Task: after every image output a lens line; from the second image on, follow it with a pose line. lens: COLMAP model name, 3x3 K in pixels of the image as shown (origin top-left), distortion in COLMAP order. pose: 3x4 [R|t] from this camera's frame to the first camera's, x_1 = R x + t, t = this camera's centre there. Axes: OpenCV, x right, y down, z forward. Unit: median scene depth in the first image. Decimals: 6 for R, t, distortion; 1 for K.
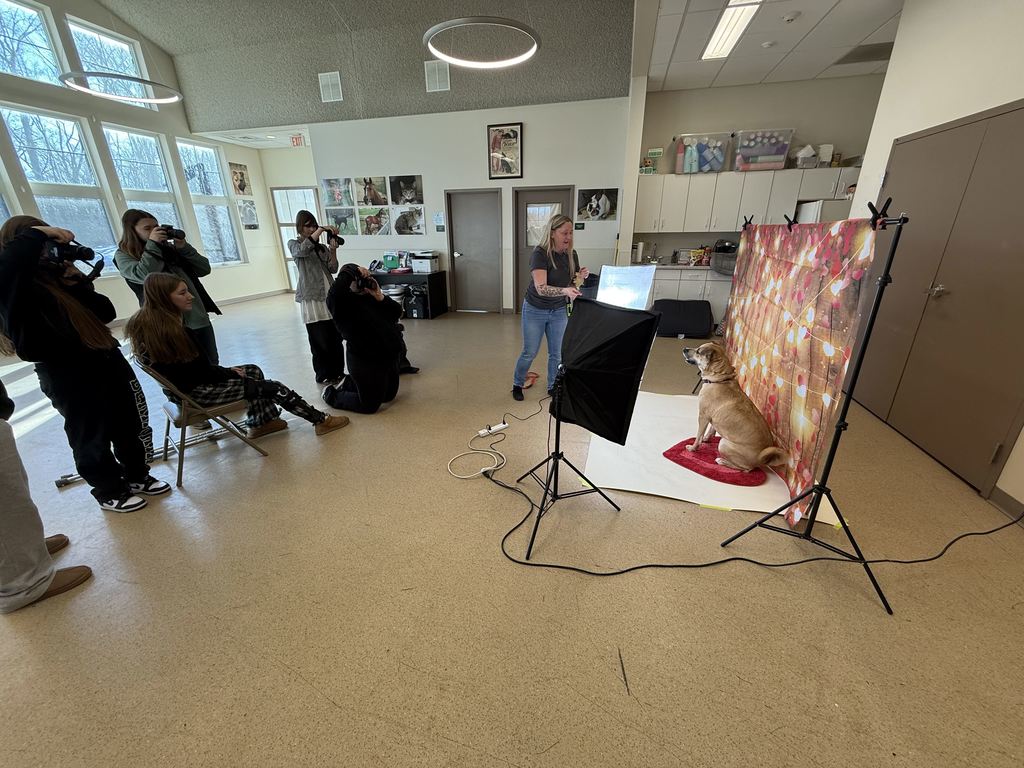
lens RADIAL K [[410.6, 0, 511.1], [0, 410.6, 382.9], [0, 0, 1]] dist [-0.000703, -0.000108]
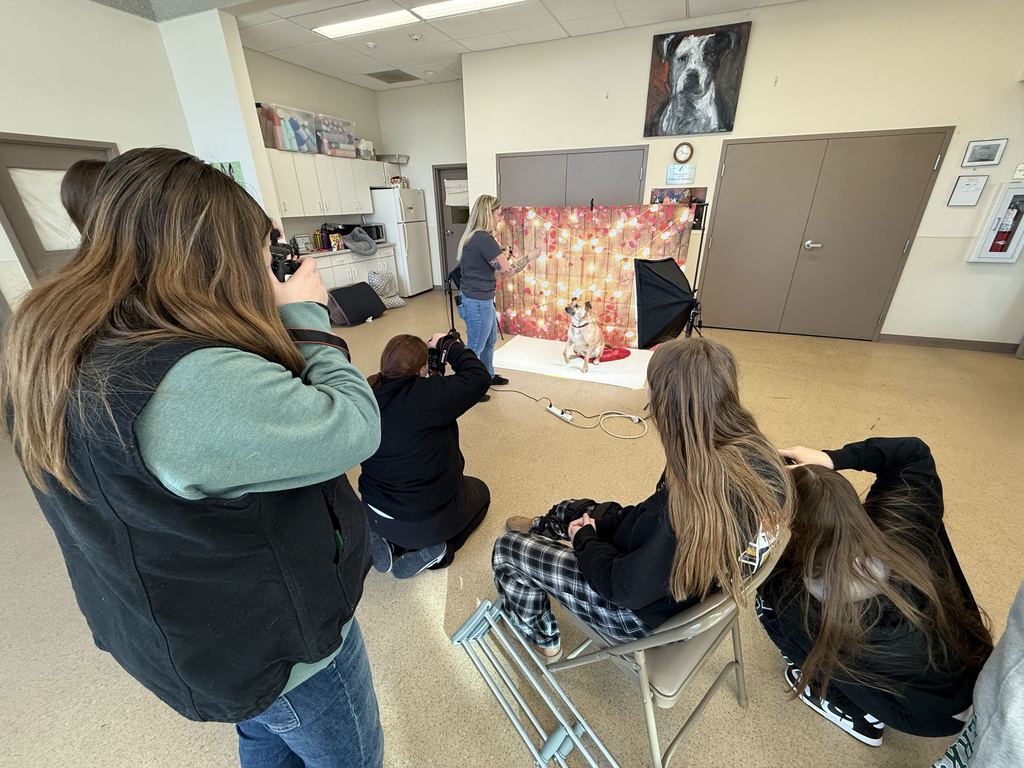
lens RADIAL K [[410.6, 0, 513.5], [0, 410.6, 385.6], [0, 0, 1]] dist [-0.000703, -0.000108]
pose [[0.139801, -0.396277, 0.907425, -0.543886], [0.361413, 0.873621, 0.325834, -0.179221], [-0.921866, 0.282403, 0.265353, 0.462757]]
